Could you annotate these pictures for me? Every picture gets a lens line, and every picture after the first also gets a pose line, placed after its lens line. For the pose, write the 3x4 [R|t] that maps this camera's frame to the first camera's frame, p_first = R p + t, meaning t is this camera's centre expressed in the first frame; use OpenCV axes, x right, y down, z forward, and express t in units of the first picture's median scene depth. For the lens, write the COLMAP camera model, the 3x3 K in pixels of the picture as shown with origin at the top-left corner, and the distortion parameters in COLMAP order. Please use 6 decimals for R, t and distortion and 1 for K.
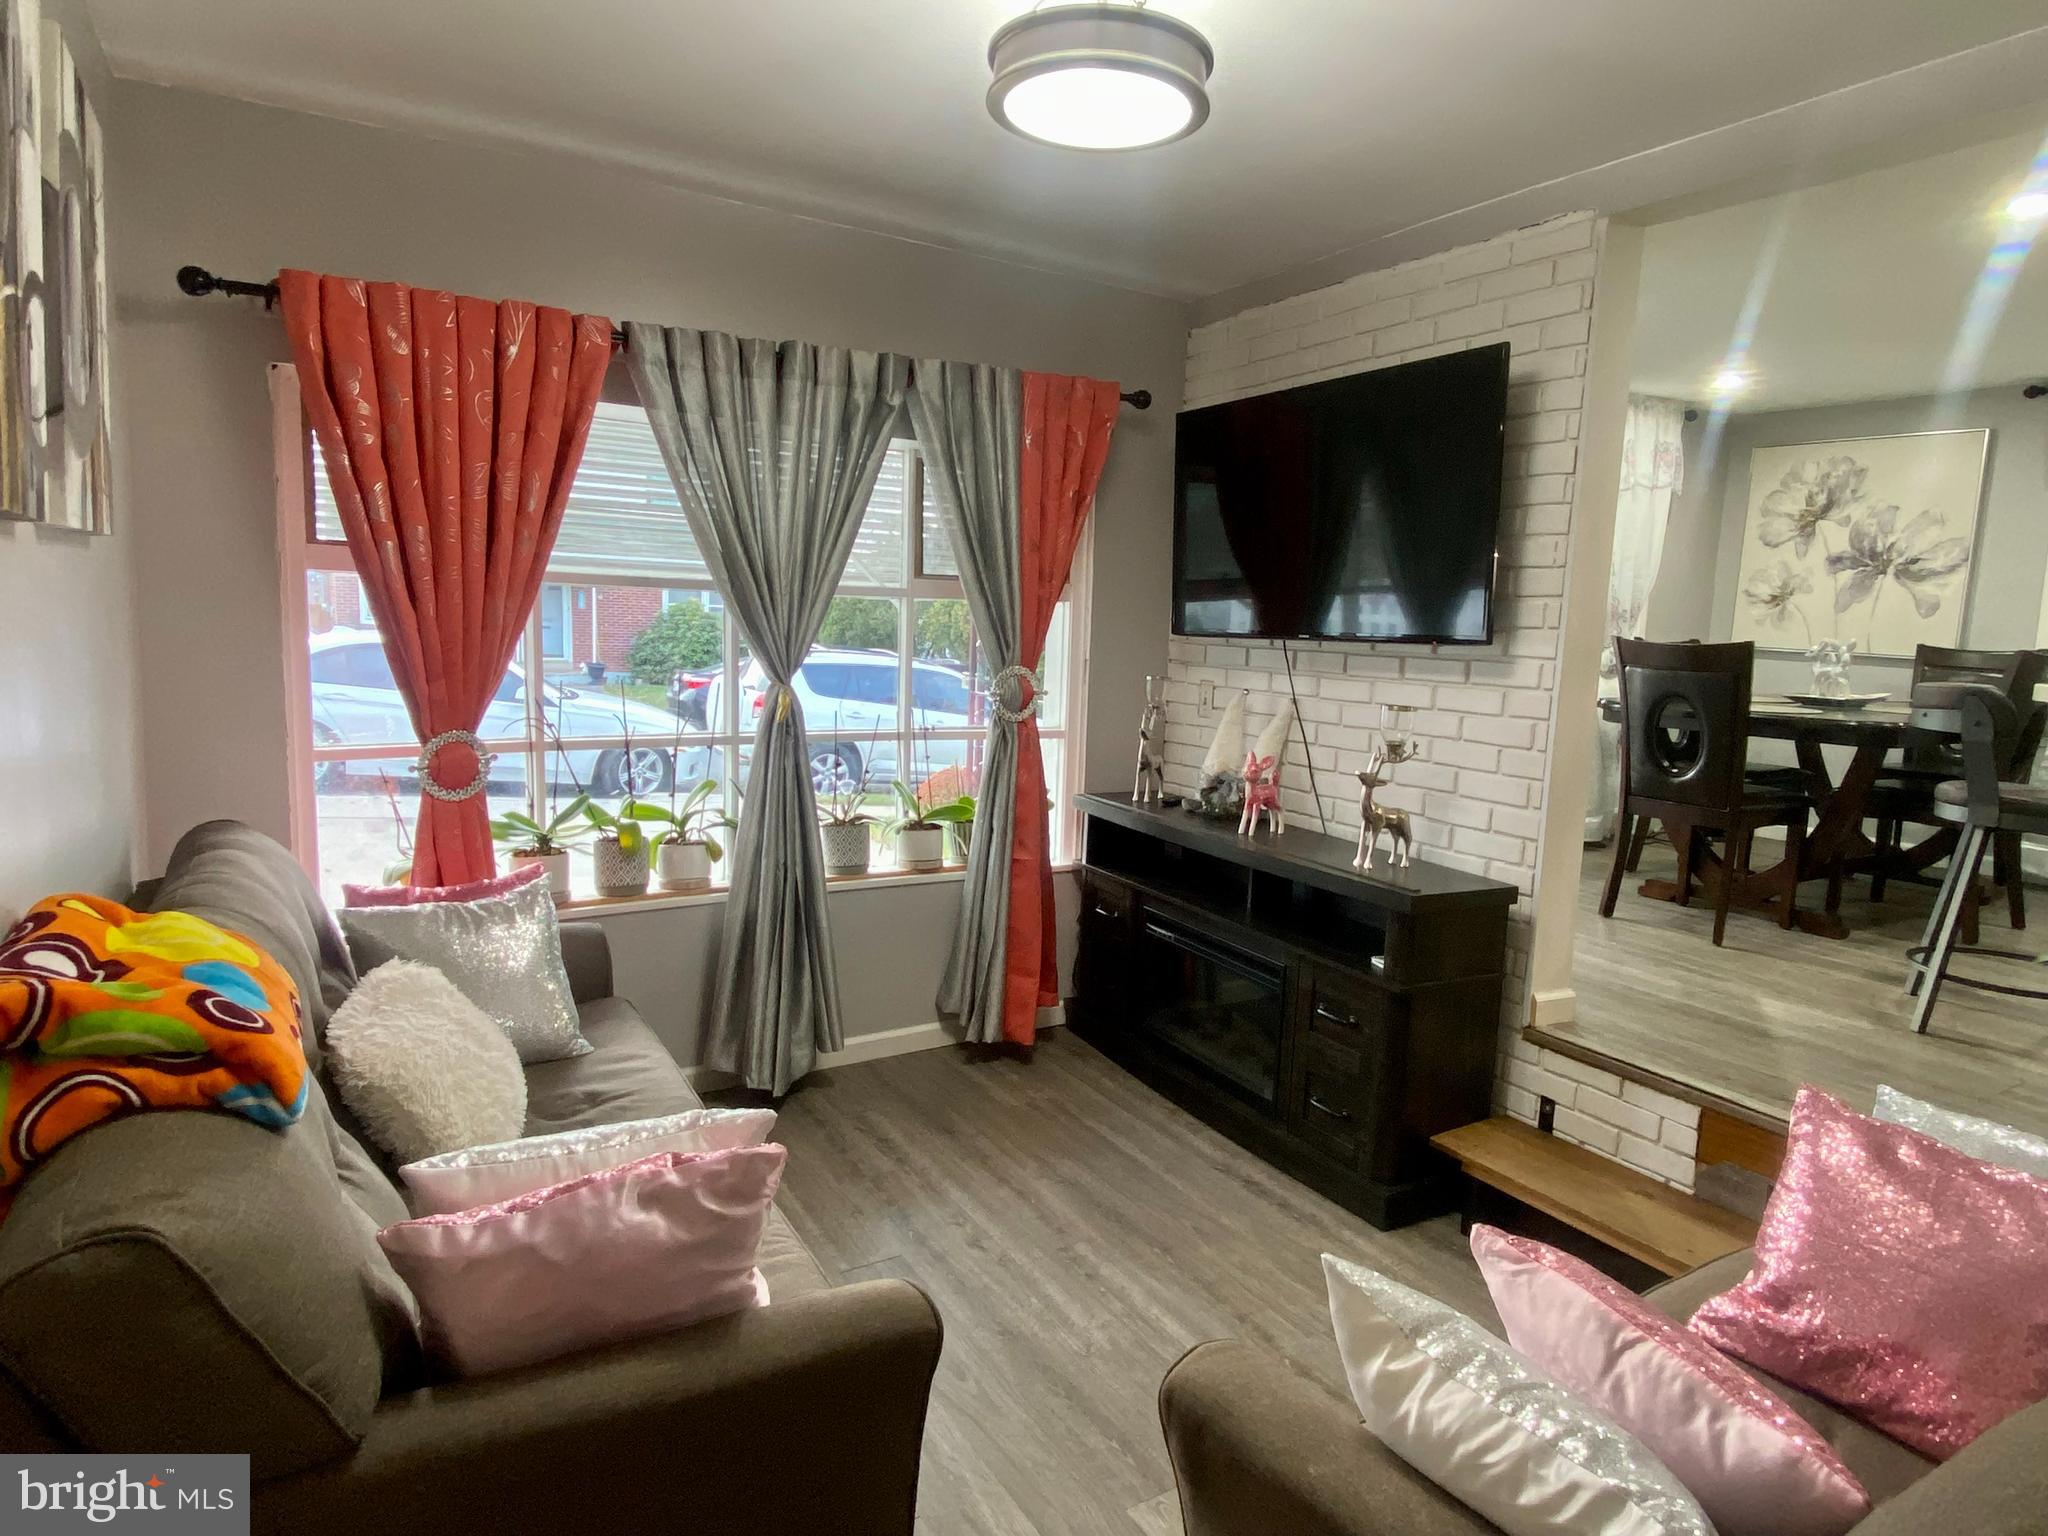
lens RADIAL K [[1198.0, 0, 1010.4], [0, 1198.0, 764.0], [0, 0, 1]] dist [-0.002696, -0.004958]
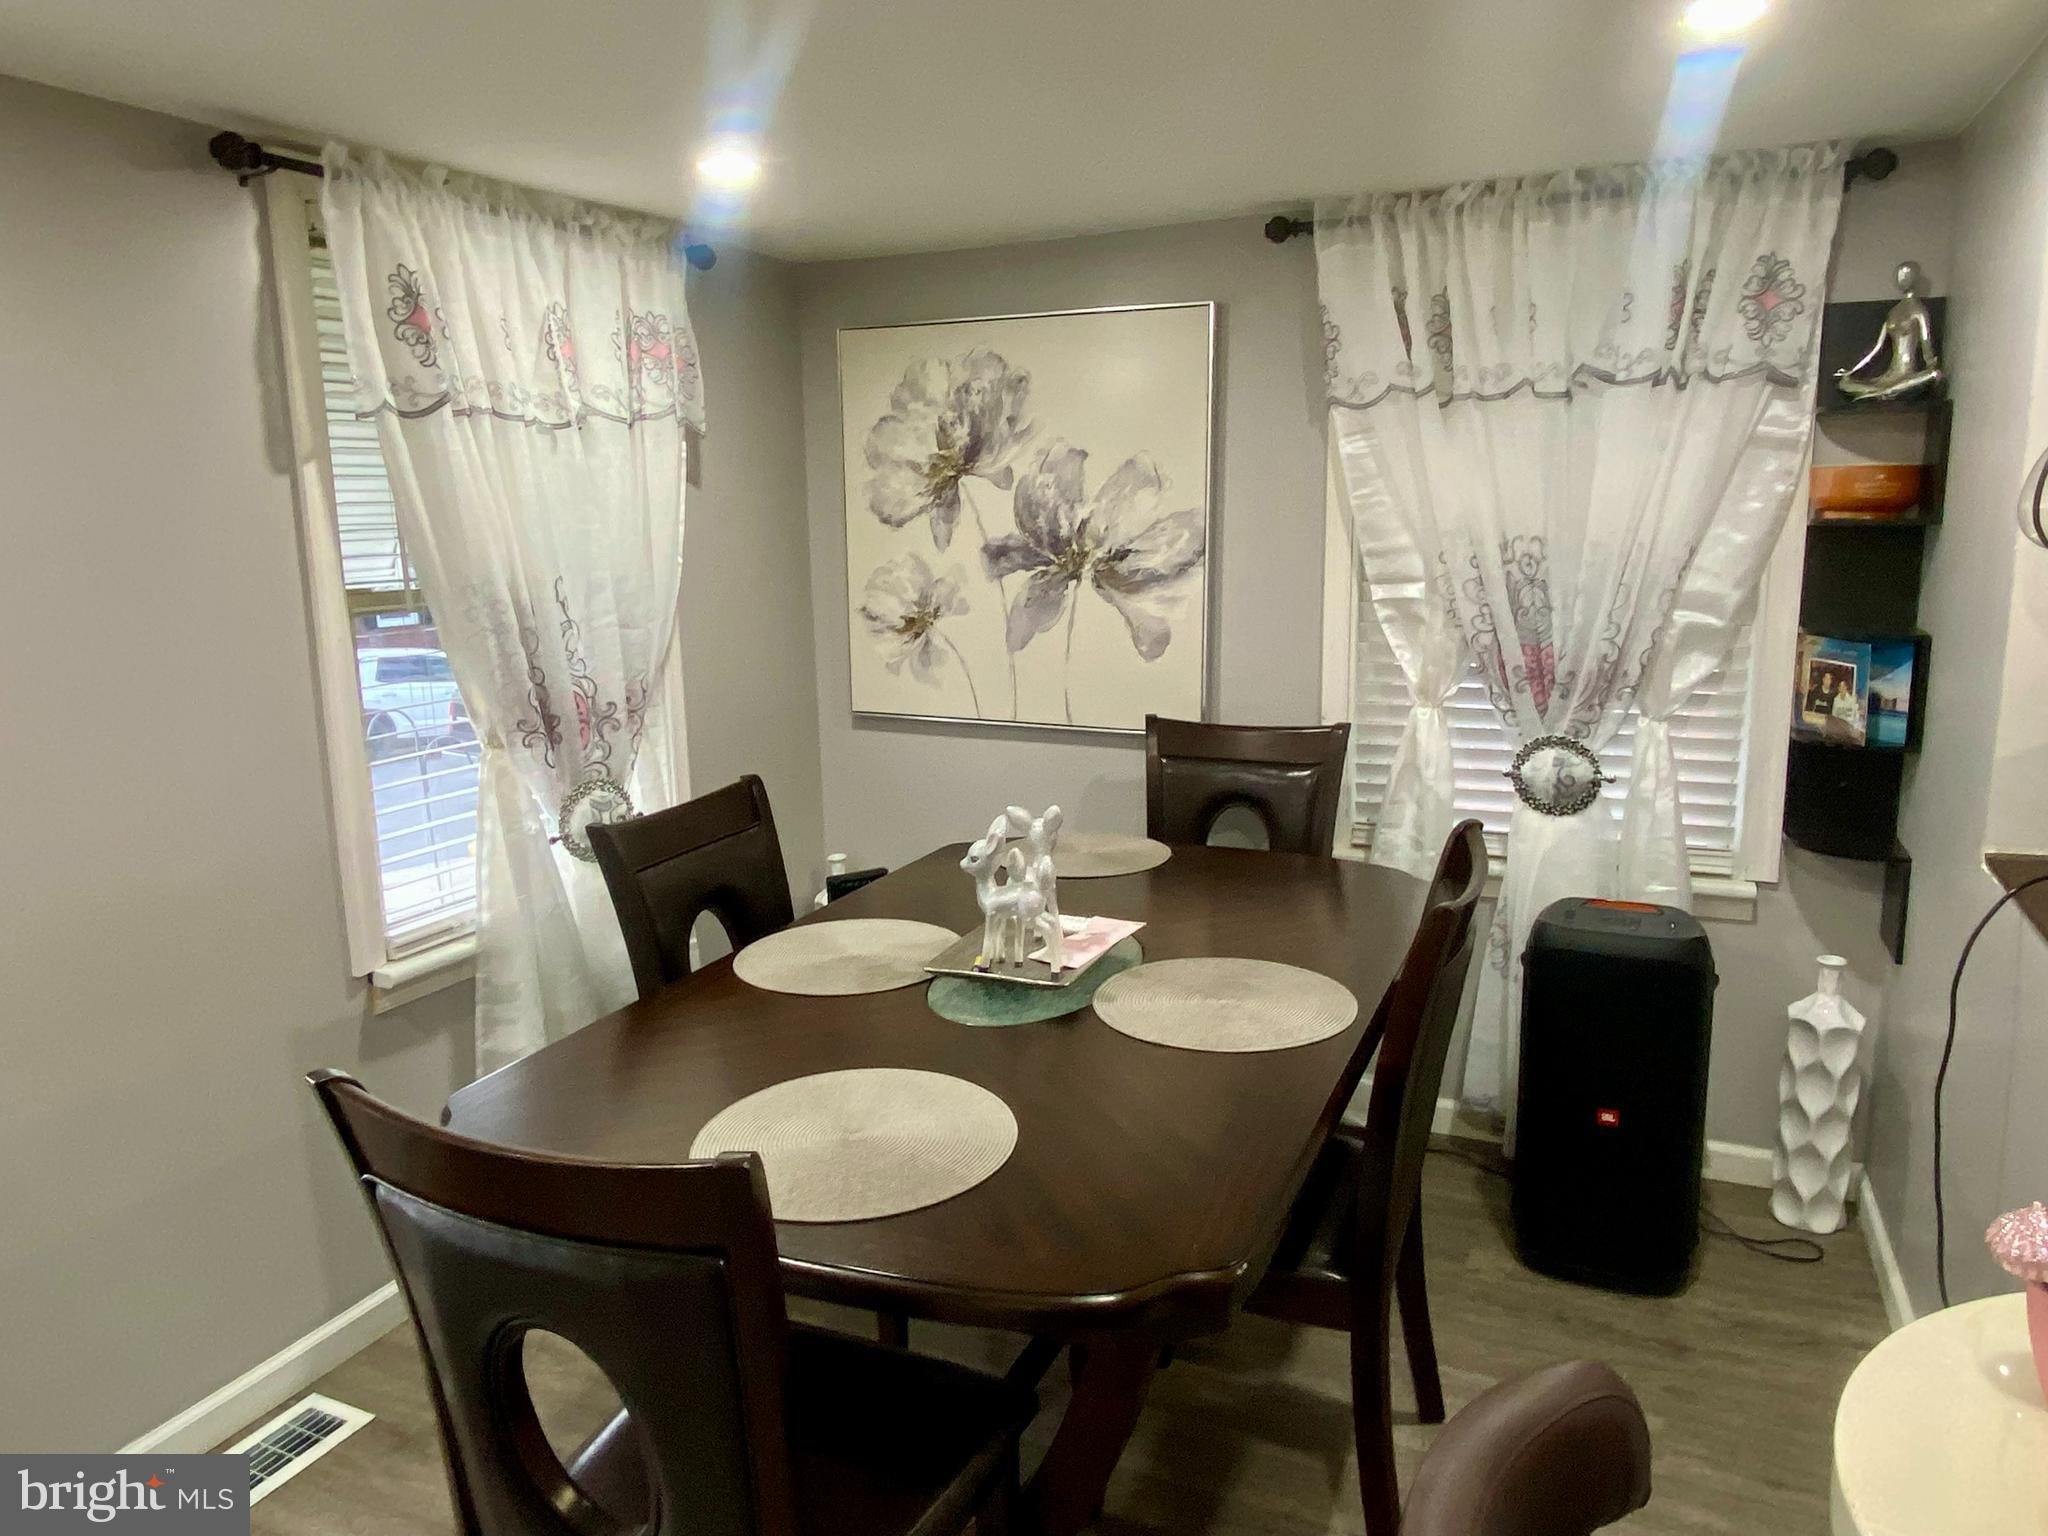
lens RADIAL K [[1374.6, 0, 1021.0], [0, 1374.6, 769.3], [0, 0, 1]] dist [-0.005989, -0.013242]
pose [[0.817941, -0.152309, 0.554775, 0.352710], [0.119390, 0.988264, 0.095294, -0.134161], [-0.562778, -0.011710, 0.826525, 0.498923]]
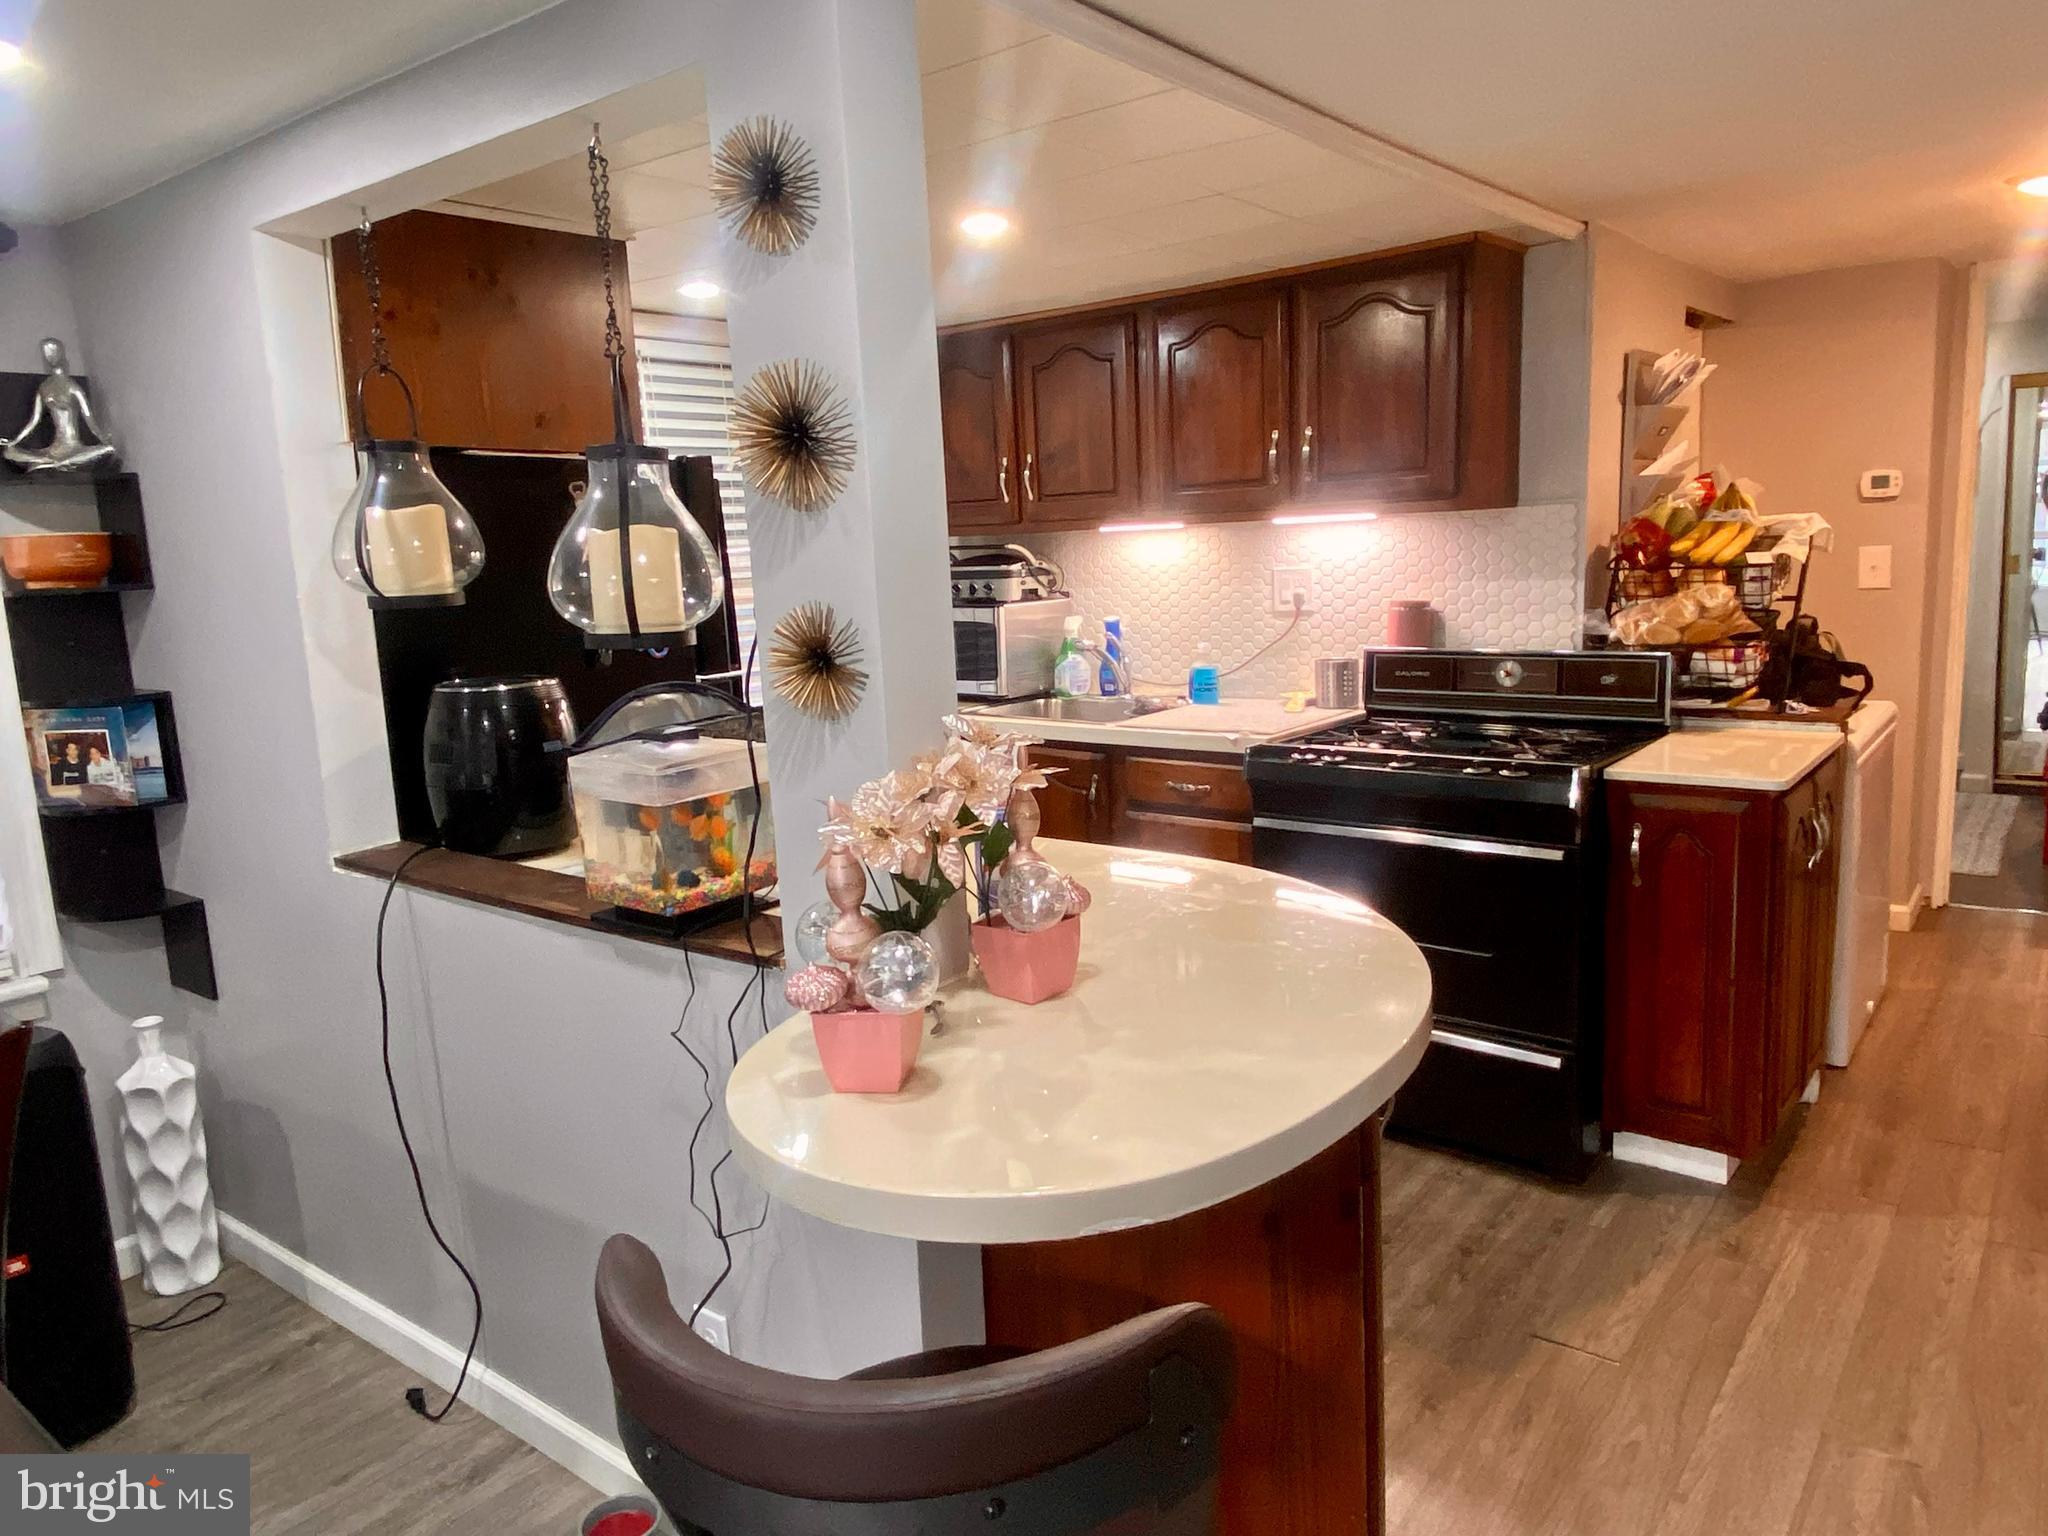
lens RADIAL K [[1374.6, 0, 1021.4], [0, 1374.6, 760.6], [0, 0, 1]] dist [-0.005989, -0.013242]
pose [[-0.369287, -0.168784, 0.913859, 0.301421], [0.149392, 0.959797, 0.237637, -0.145398], [-0.917229, 0.224280, -0.329226, 0.591547]]
